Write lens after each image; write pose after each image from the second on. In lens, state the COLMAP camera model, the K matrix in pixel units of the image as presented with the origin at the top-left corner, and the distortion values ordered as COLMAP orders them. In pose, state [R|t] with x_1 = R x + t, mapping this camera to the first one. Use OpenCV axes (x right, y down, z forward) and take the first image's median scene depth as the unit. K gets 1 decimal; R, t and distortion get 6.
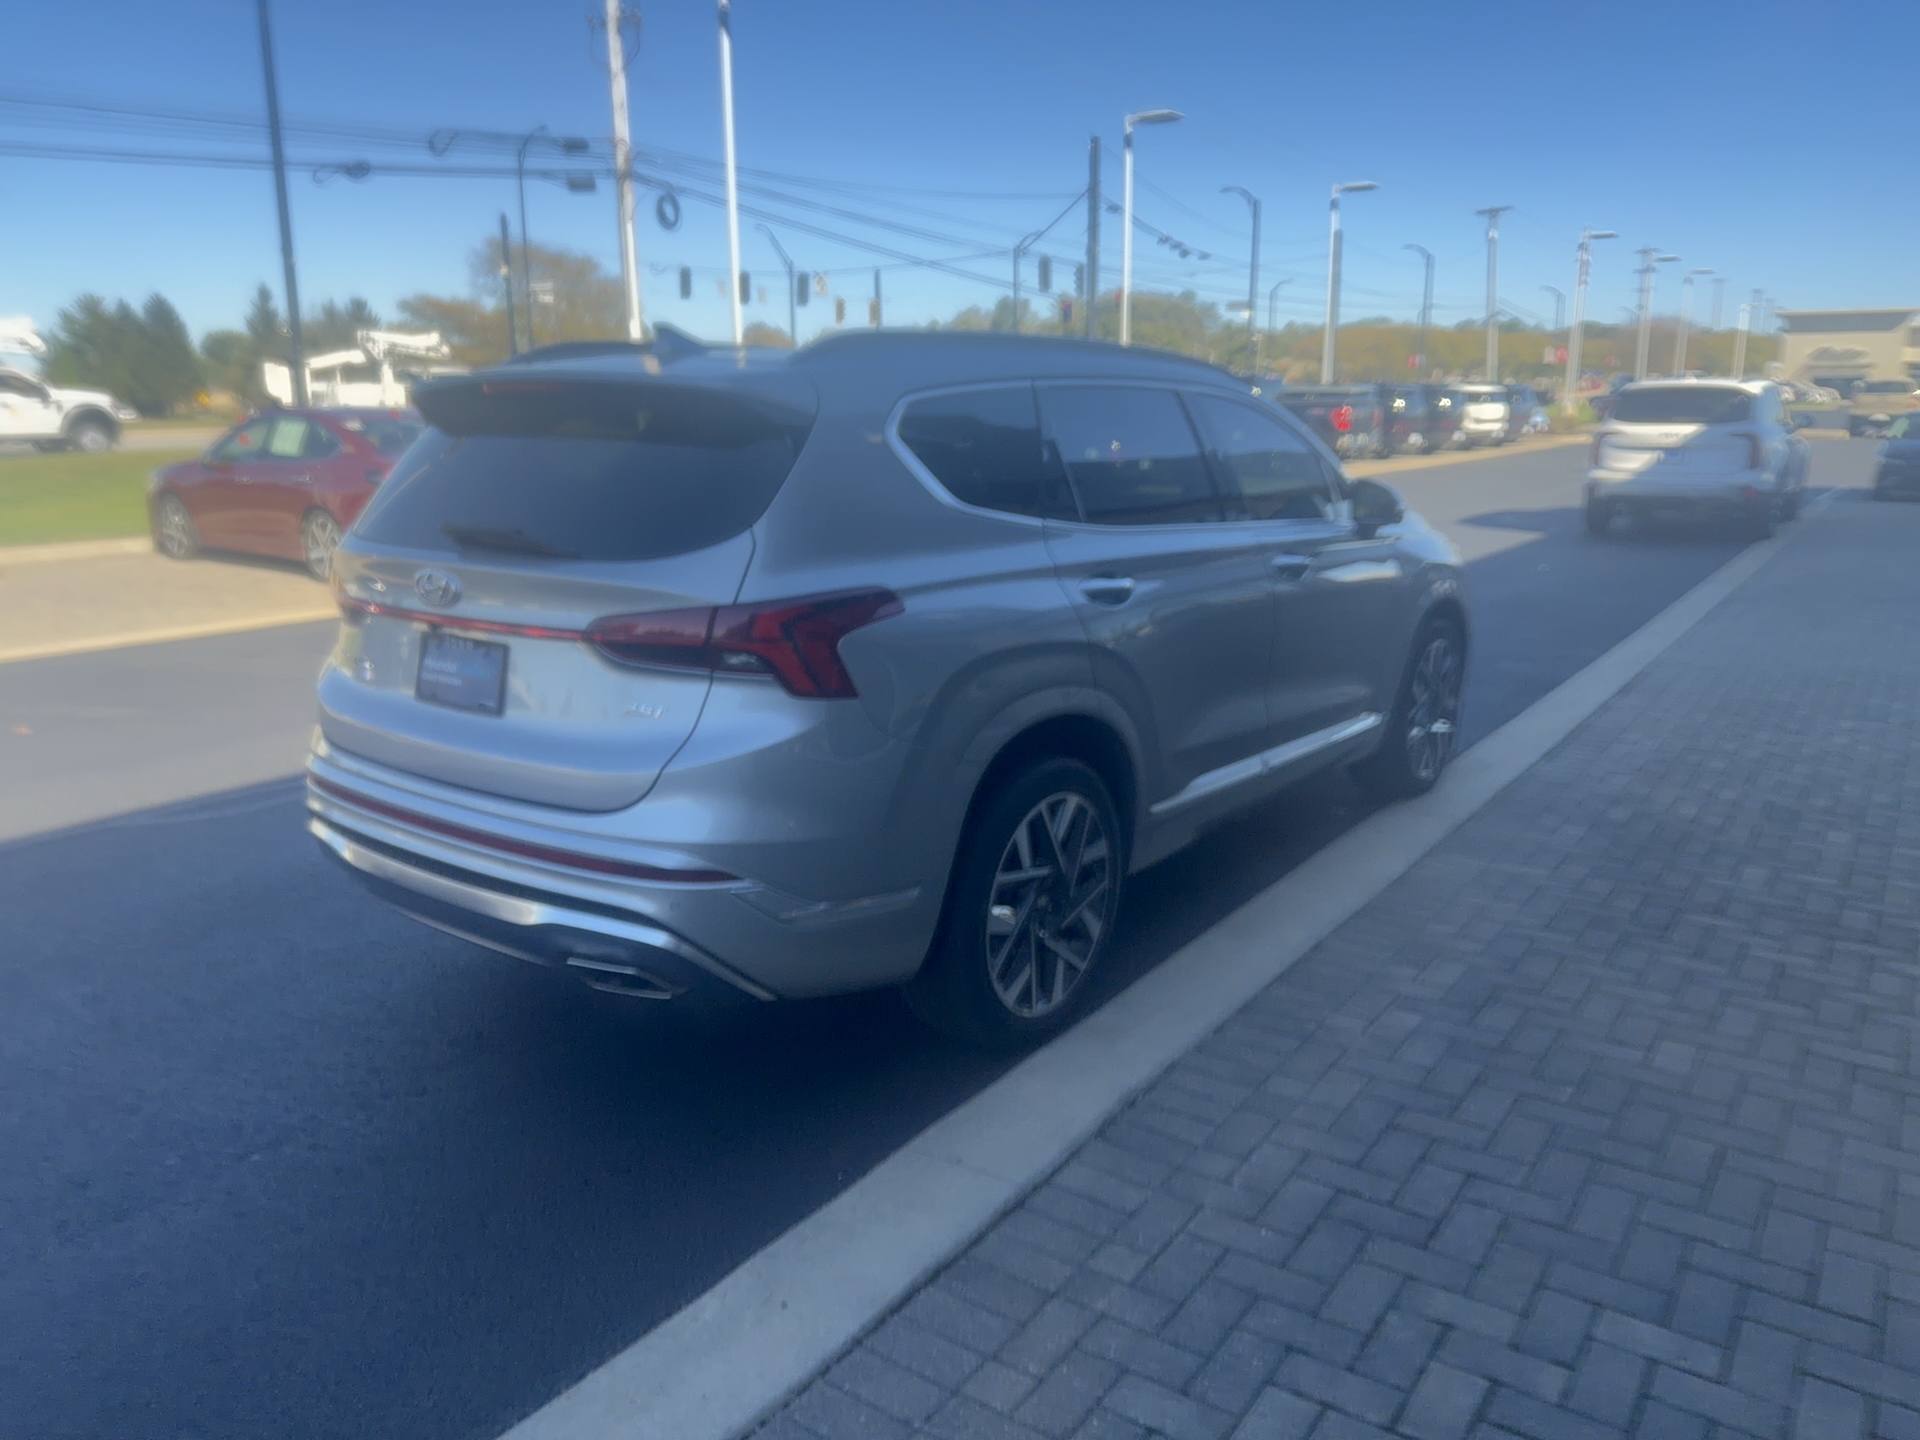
lens RADIAL K [[1379.3, 0, 963.7], [0, 1379.3, 713.6], [0, 0, 1]] dist [0.014407, -0.027413]
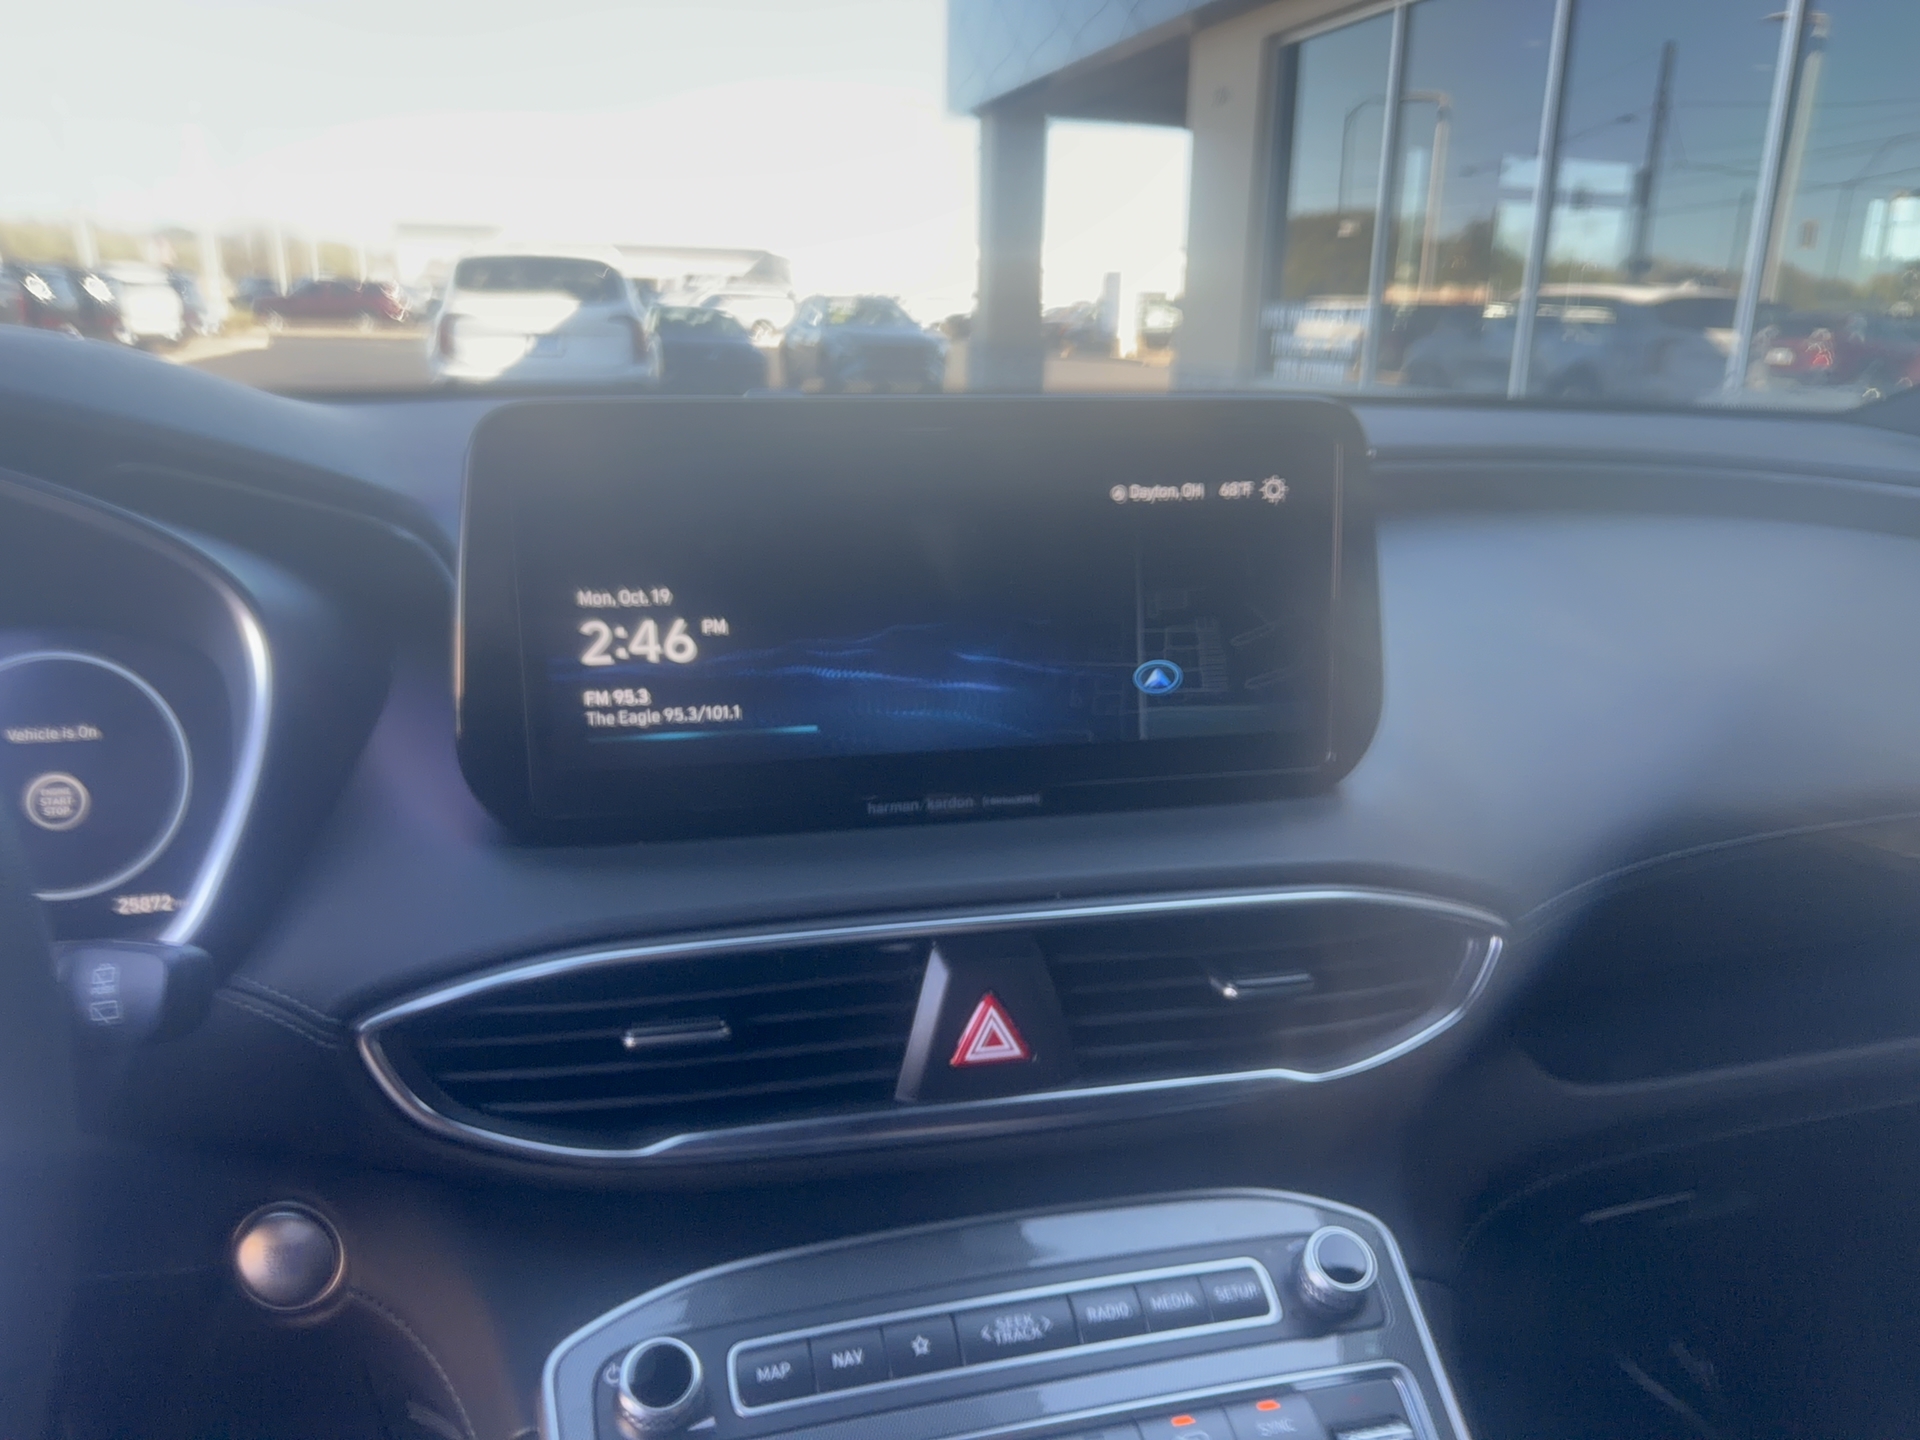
lens RADIAL K [[1379.3, 0, 963.7], [0, 1379.3, 713.6], [0, 0, 1]] dist [0.014407, -0.027413]
pose [[0.607821, -0.202983, 0.767693, 0.091583], [0.153961, 0.978556, 0.136838, -0.207194], [-0.779006, 0.035022, 0.626038, 1.299060]]
